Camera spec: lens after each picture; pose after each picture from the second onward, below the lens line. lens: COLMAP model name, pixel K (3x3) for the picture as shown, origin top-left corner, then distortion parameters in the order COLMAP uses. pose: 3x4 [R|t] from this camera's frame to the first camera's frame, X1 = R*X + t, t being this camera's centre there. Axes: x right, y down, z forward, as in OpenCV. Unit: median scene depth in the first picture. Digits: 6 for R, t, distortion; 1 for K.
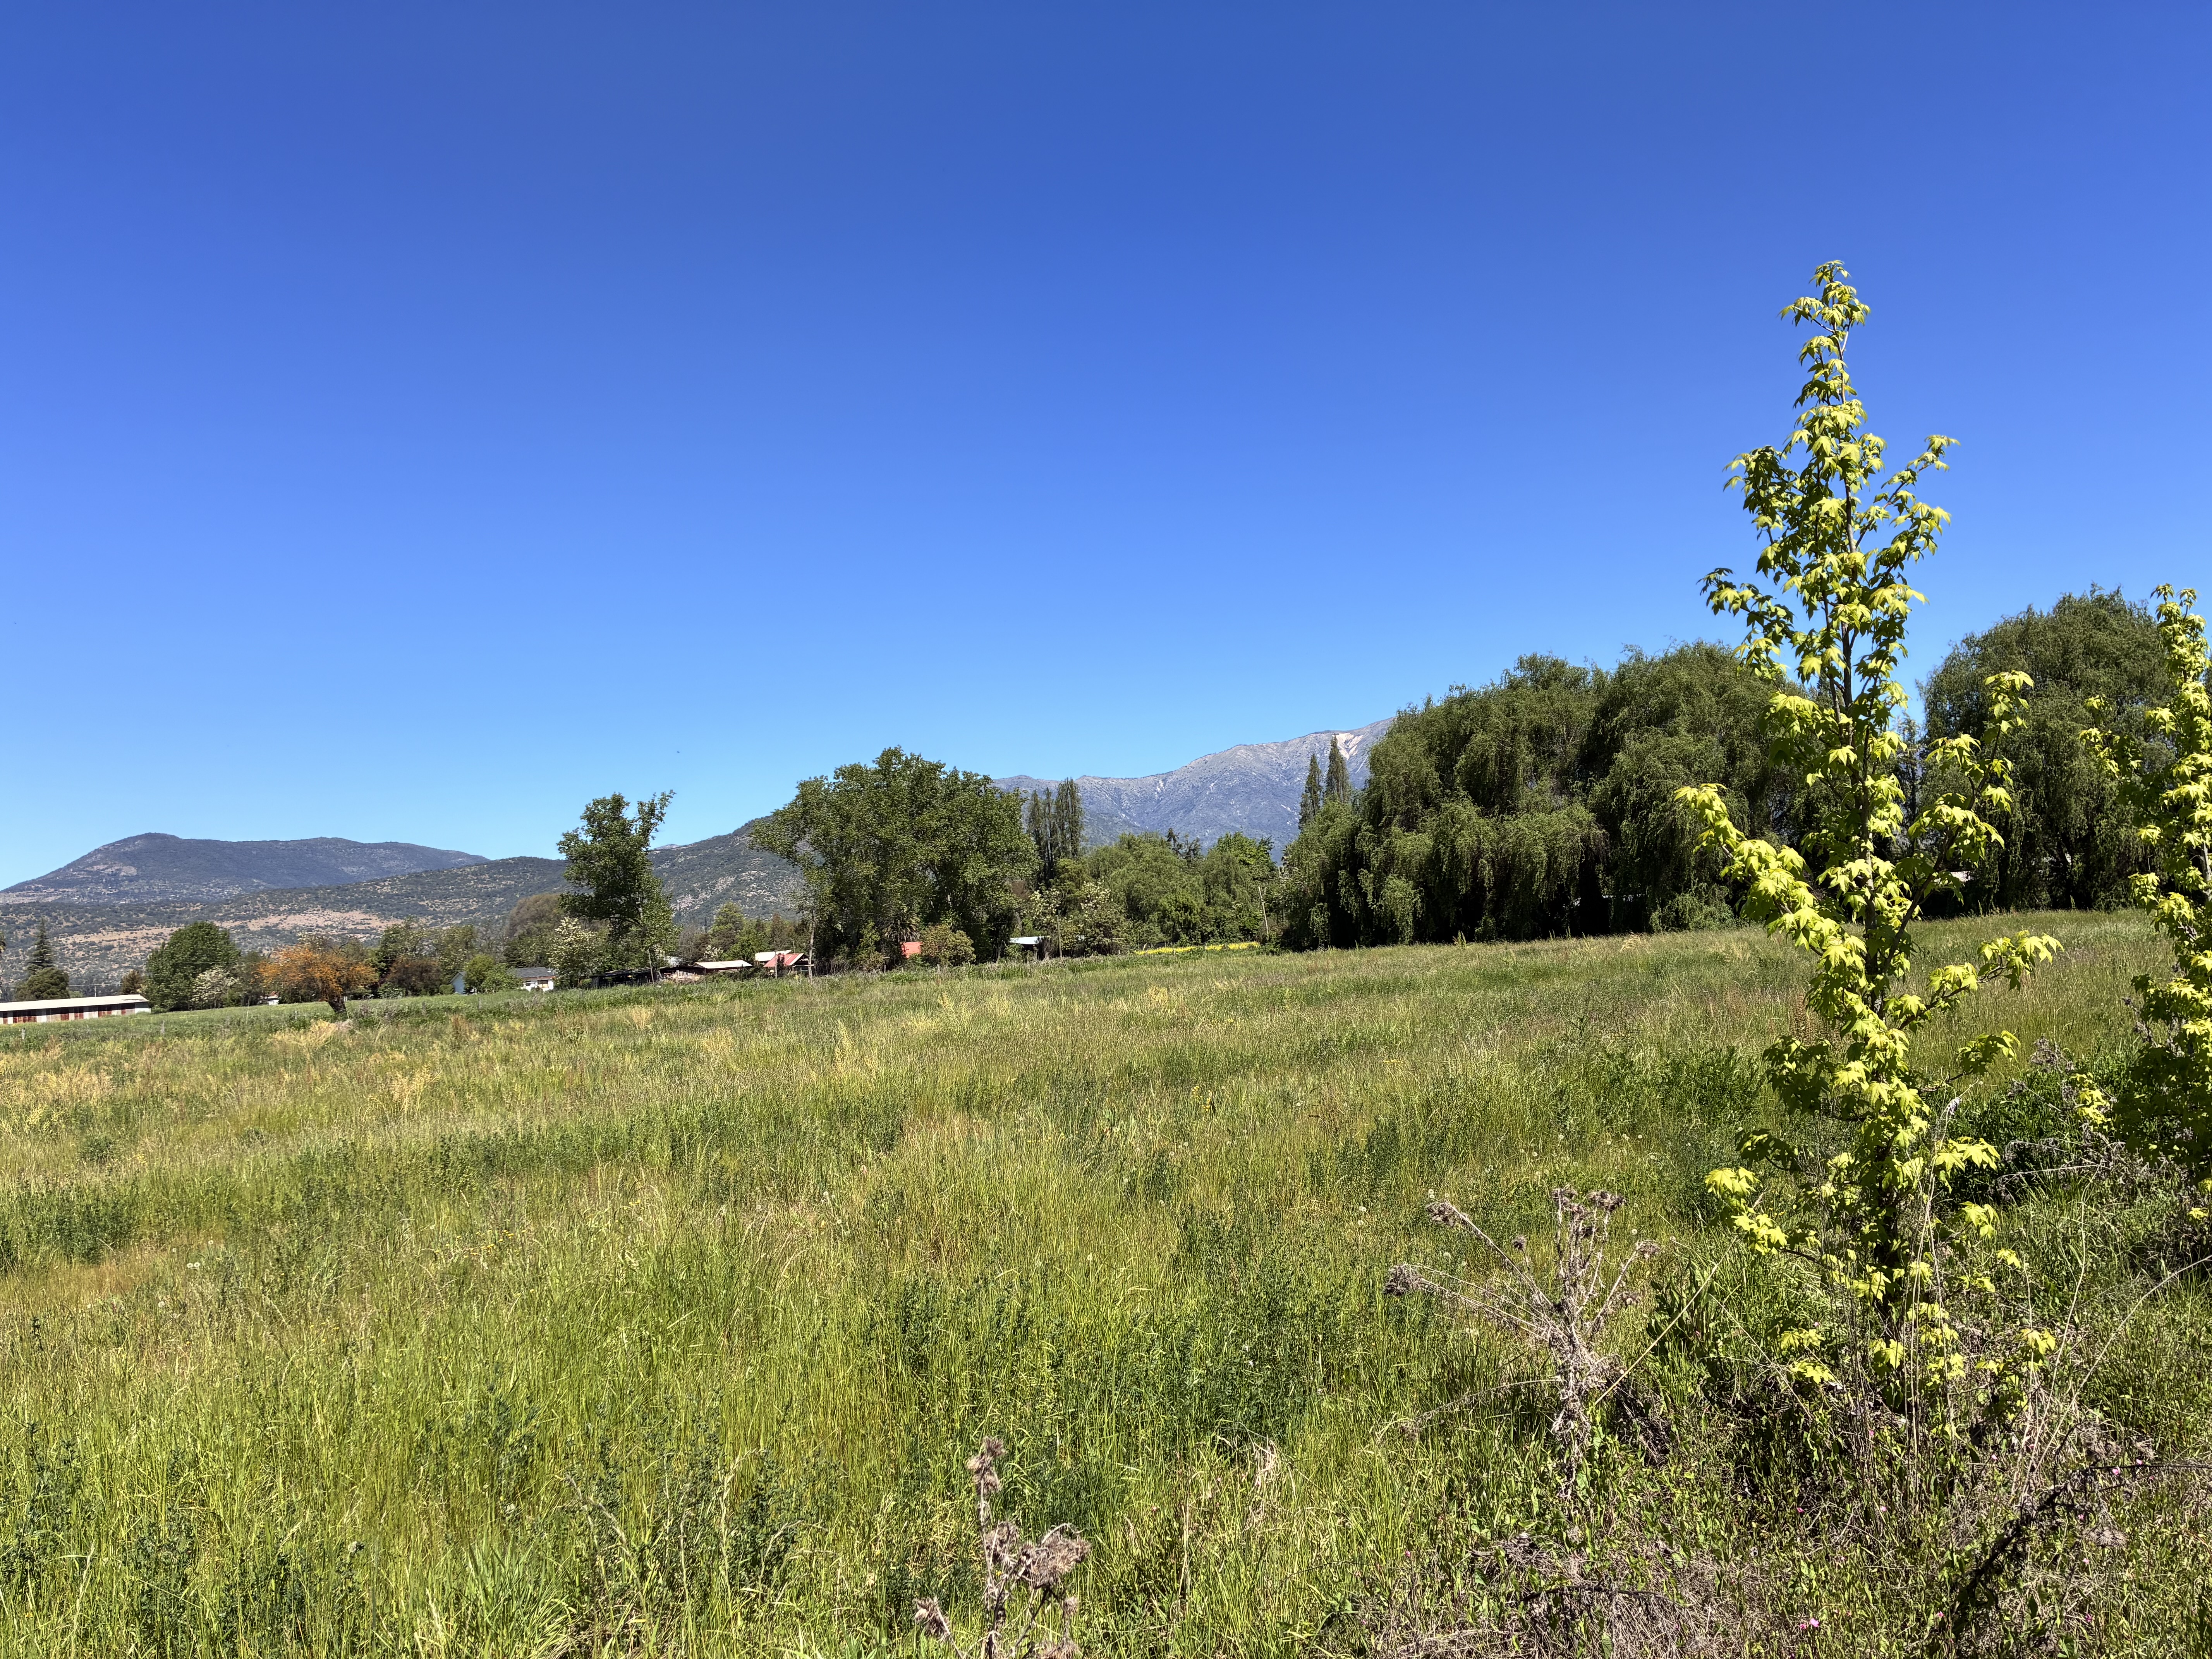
lens RADIAL K [[1680.5, 0, 1100.5], [0, 1680.5, 832.1], [0, 0, 1]] dist [0.053353, -0.056424]
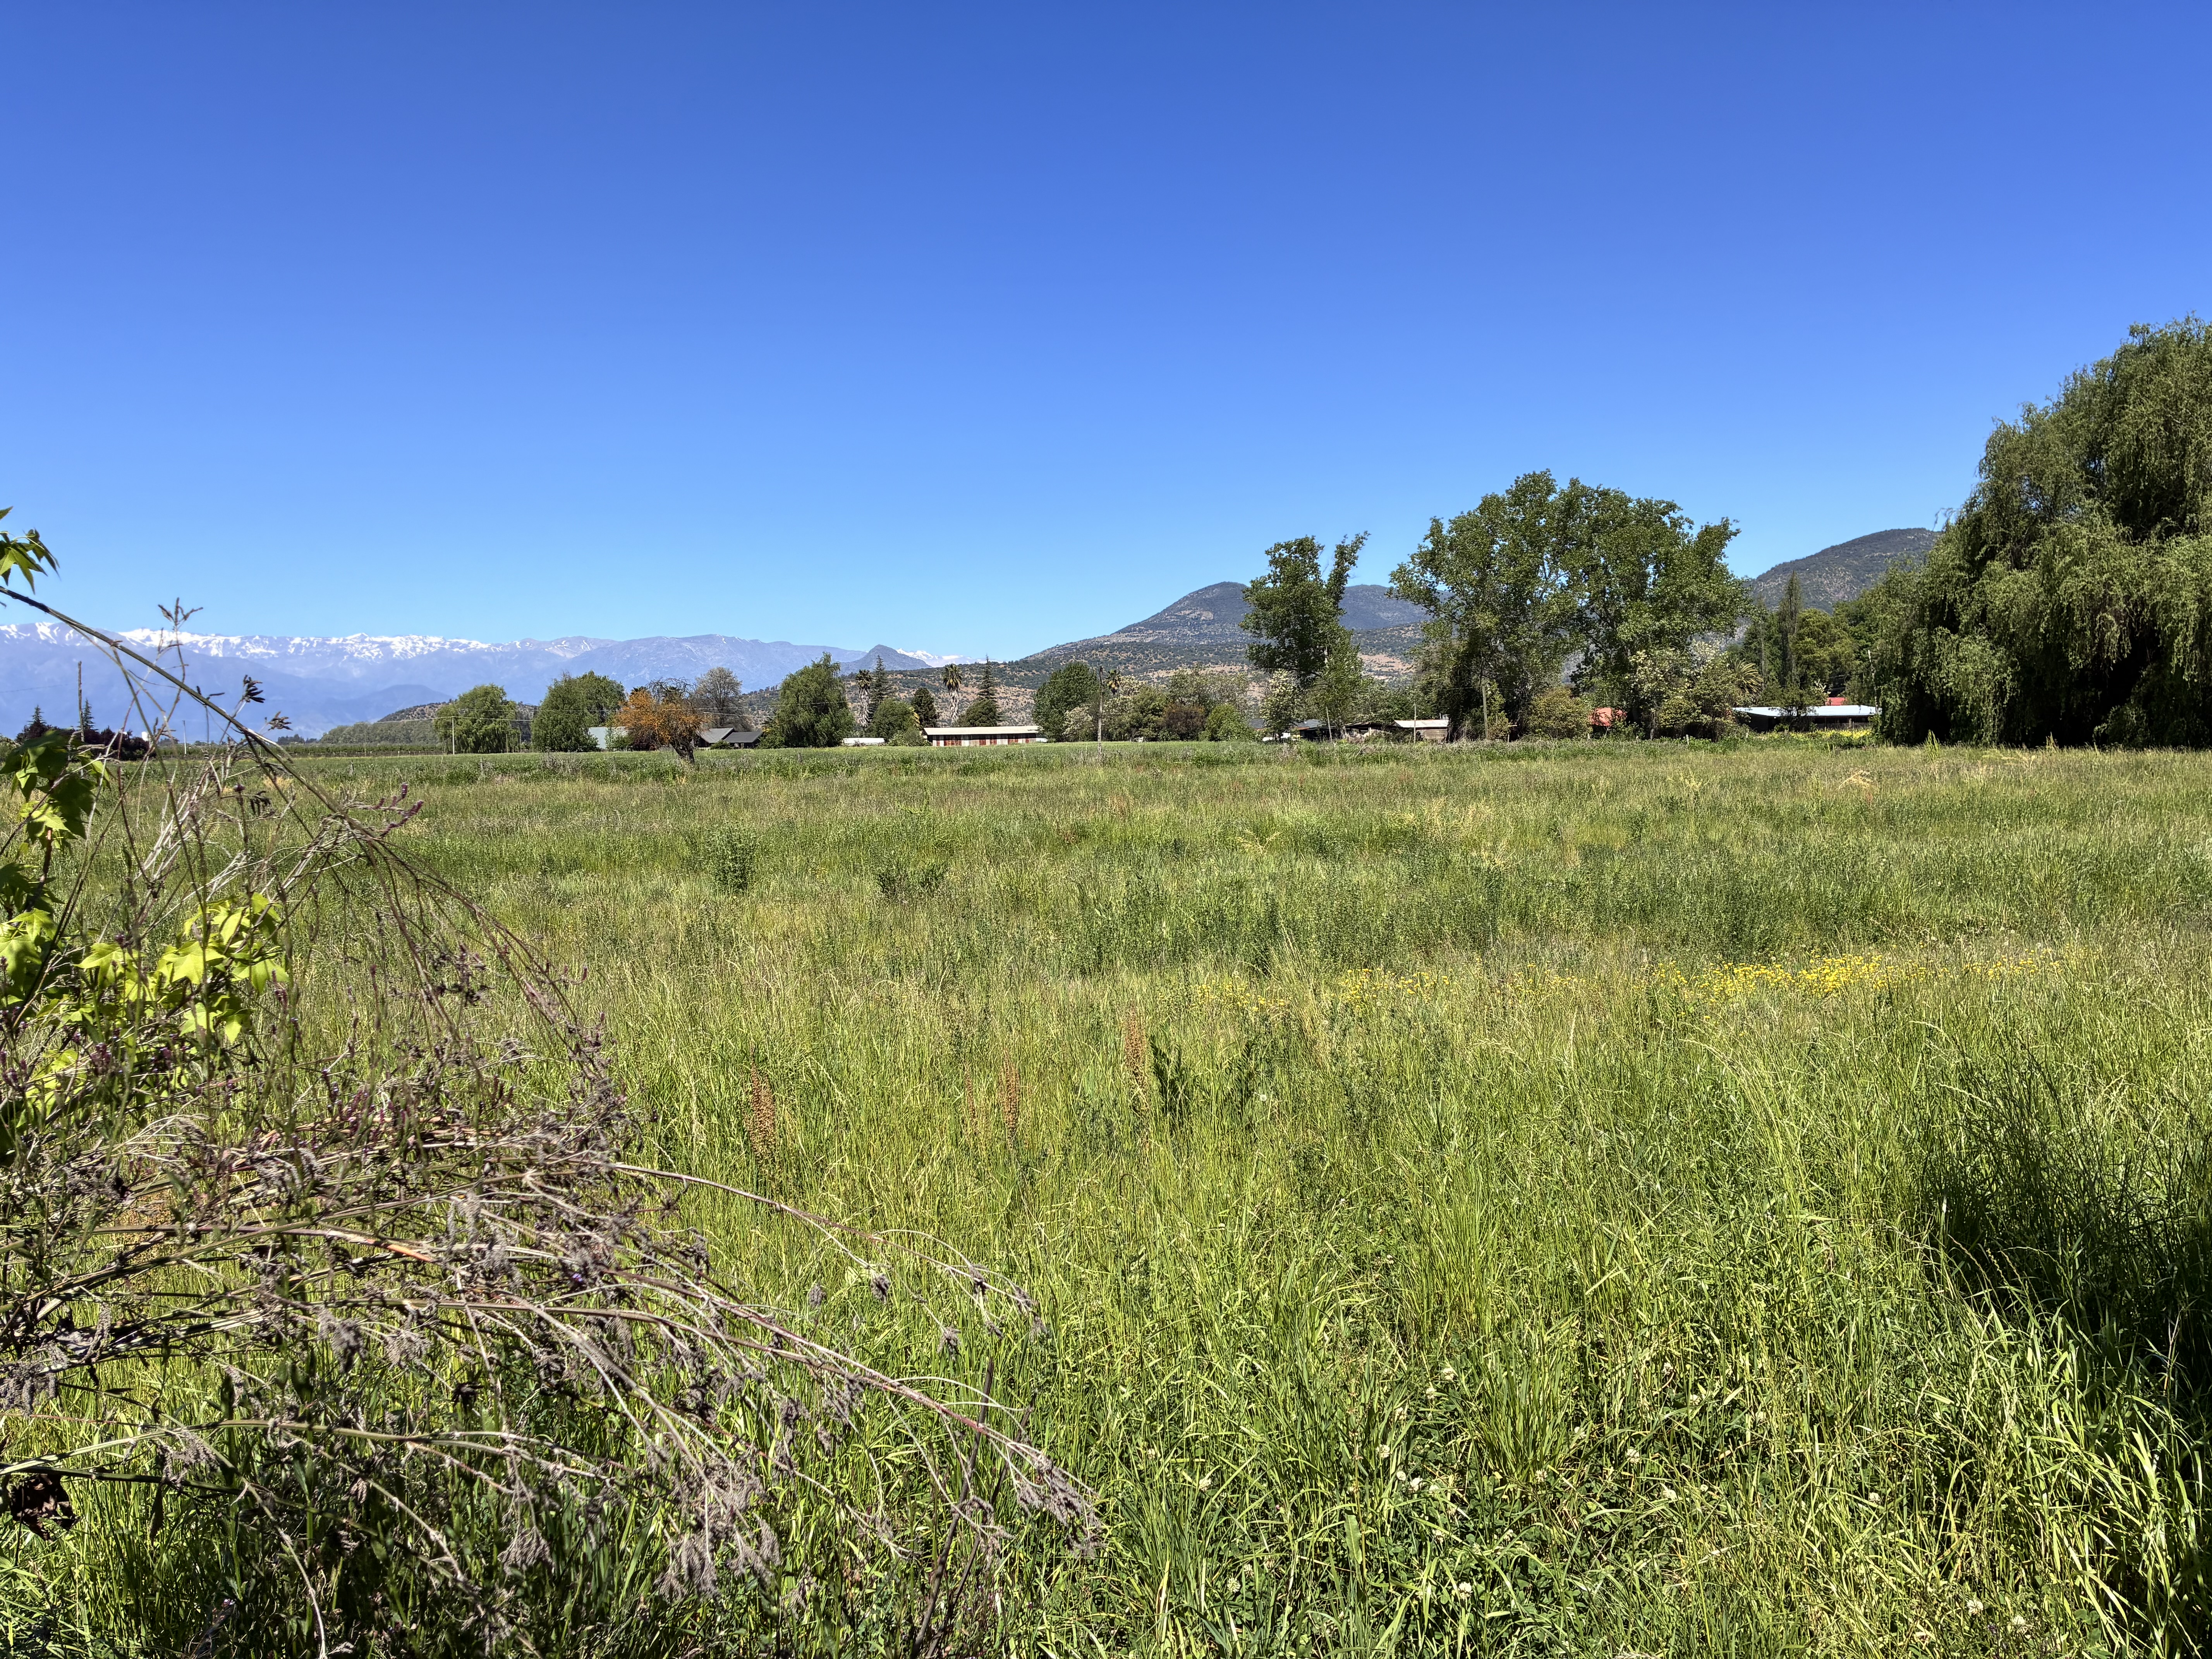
lens RADIAL K [[1680.5, 0, 1100.6], [0, 1680.5, 841.0], [0, 0, 1]] dist [0.053353, -0.056424]
pose [[0.829392, 0.082486, -0.552545, 1.644826], [0.003207, 0.988321, 0.152353, 0.015662], [0.558658, -0.128133, 0.819441, 1.687655]]
